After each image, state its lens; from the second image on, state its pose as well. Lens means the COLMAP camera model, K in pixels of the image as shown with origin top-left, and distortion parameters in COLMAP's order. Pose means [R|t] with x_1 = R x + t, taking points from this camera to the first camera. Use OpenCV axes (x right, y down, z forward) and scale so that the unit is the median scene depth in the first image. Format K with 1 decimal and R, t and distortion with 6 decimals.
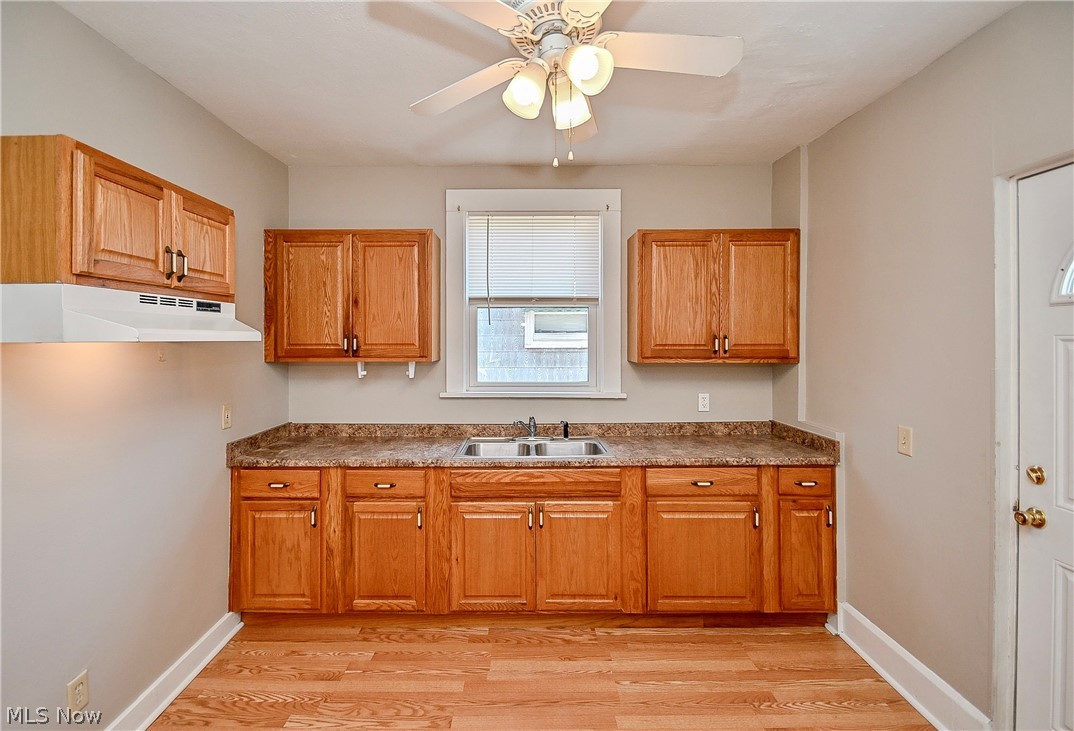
lens RADIAL K [[480.9, 0, 534.0], [0, 480.9, 347.2], [0, 0, 1]] dist [0.001661, -0.007933]
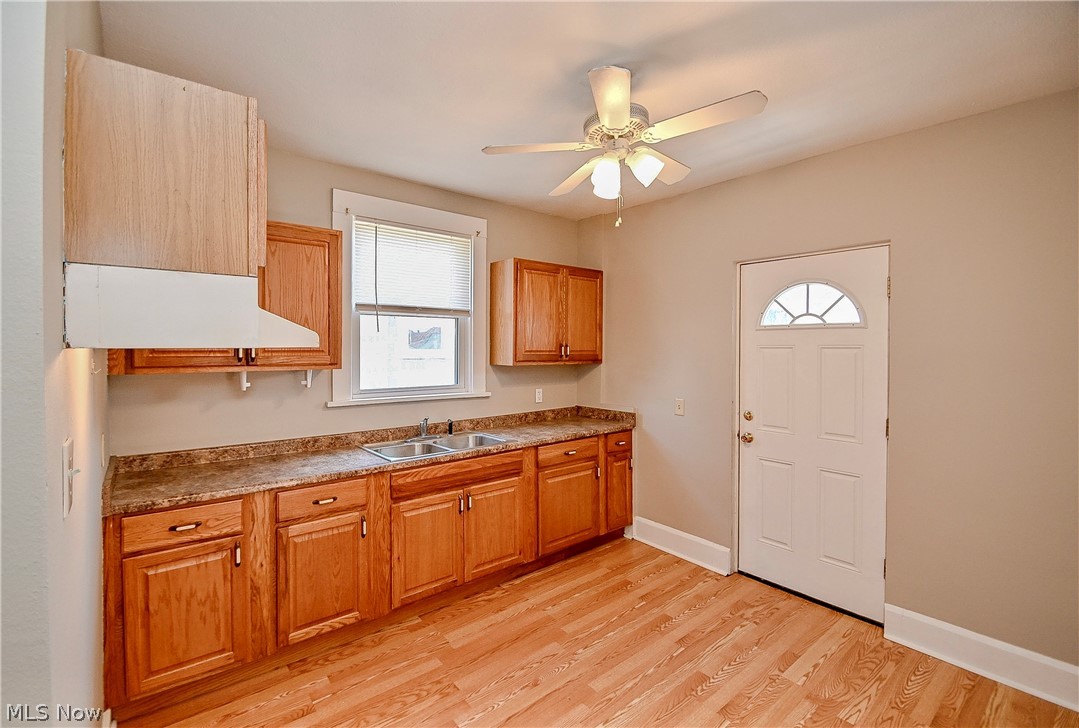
lens RADIAL K [[469.0, 0, 539.5], [0, 469.0, 364.0], [0, 0, 1]] dist [-0.000768, -0.015505]
pose [[0.772768, -0.018802, 0.634410, -0.554486], [0.007253, 0.999757, 0.020794, 0.003710], [-0.634647, -0.011467, 0.772717, 0.030015]]
